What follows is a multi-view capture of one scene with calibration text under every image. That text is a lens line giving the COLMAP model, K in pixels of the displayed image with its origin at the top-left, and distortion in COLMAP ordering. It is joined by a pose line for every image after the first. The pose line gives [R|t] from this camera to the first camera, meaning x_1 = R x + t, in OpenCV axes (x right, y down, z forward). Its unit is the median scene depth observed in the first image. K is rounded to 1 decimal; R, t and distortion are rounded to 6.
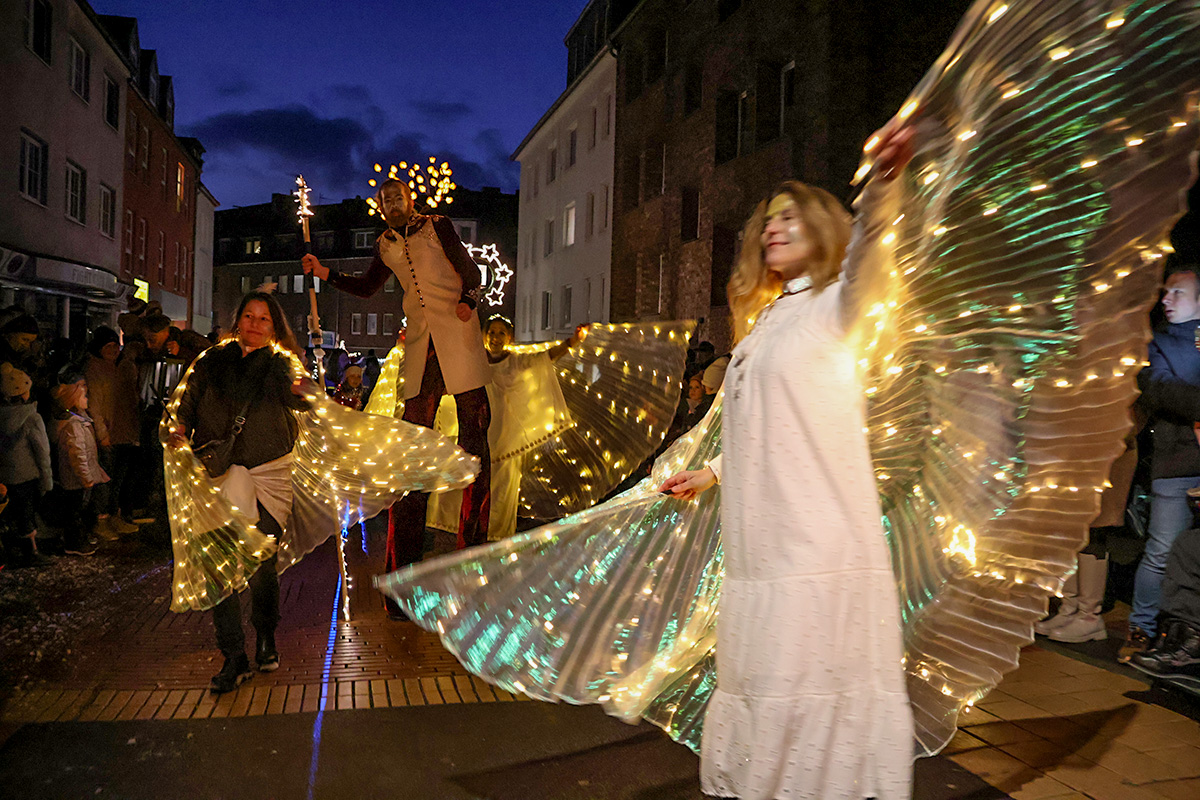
lens RADIAL K [[1115.0, 0, 631.1], [0, 1115.0, 405.4], [0, 0, 1]] dist [-0.133189, 0.076294]
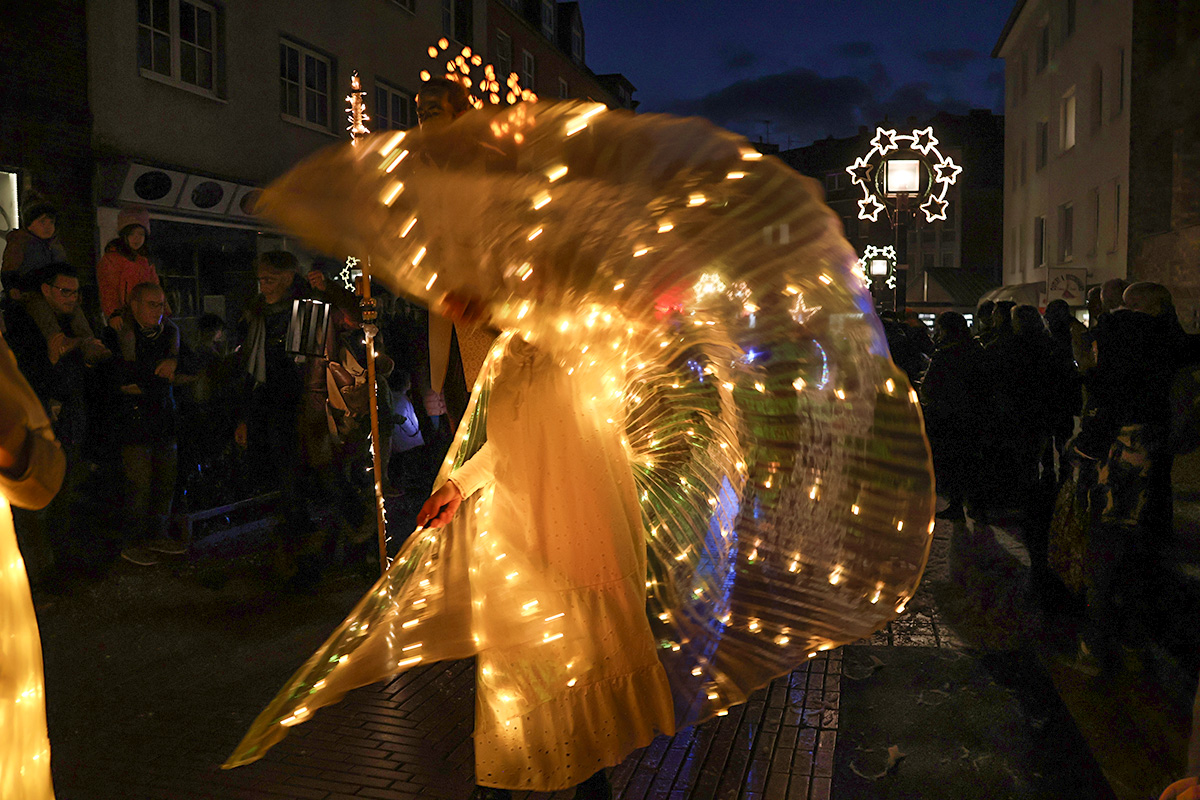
lens RADIAL K [[1085.1, 0, 629.8], [0, 1085.1, 400.8], [0, 0, 1]] dist [-0.113679, 0.011731]
pose [[0.890938, -0.005396, -0.454093, 0.002108], [0.020125, 0.999416, 0.027610, -0.005086], [0.453679, -0.033738, 0.890526, 0.297456]]
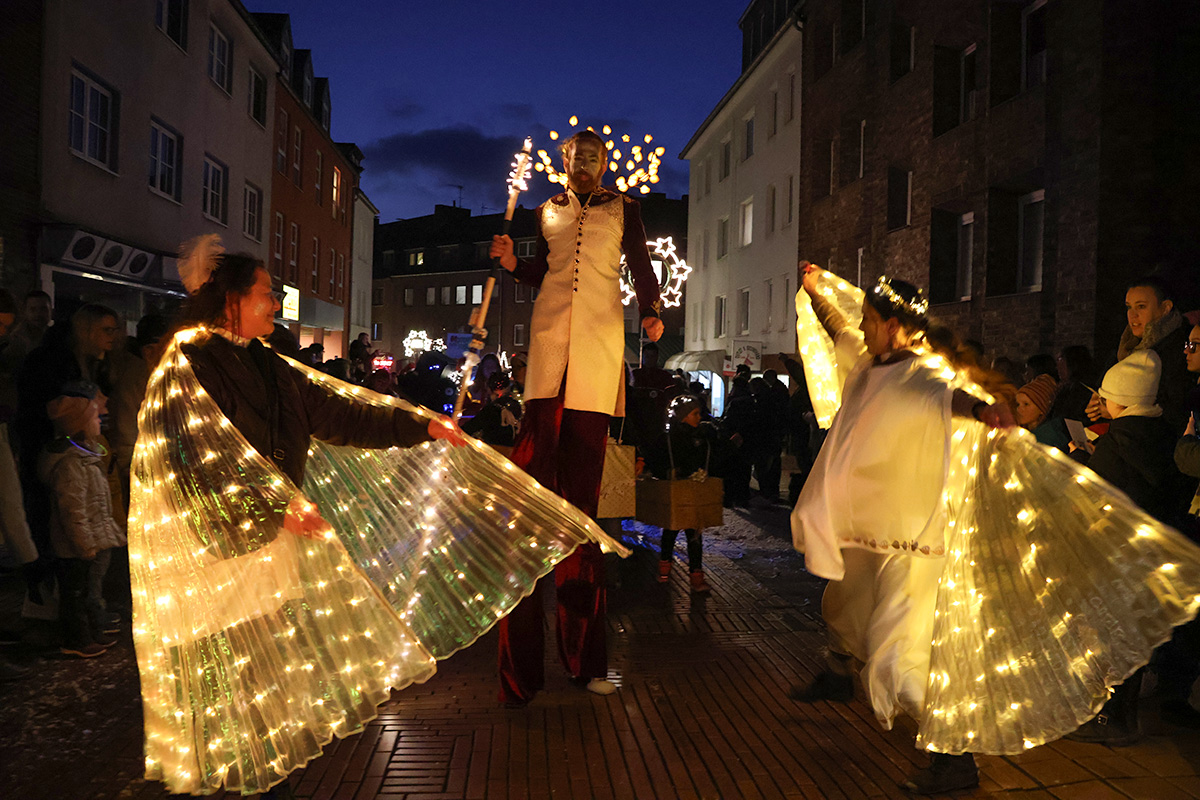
lens RADIAL K [[1085.1, 0, 629.8], [0, 1085.1, 400.8], [0, 0, 1]] dist [-0.113679, 0.011731]
pose [[0.989705, 0.000205, -0.143122, -0.027253], [-0.002343, 0.999888, -0.014769, -0.003106], [0.143103, 0.014953, 0.989595, 0.128034]]
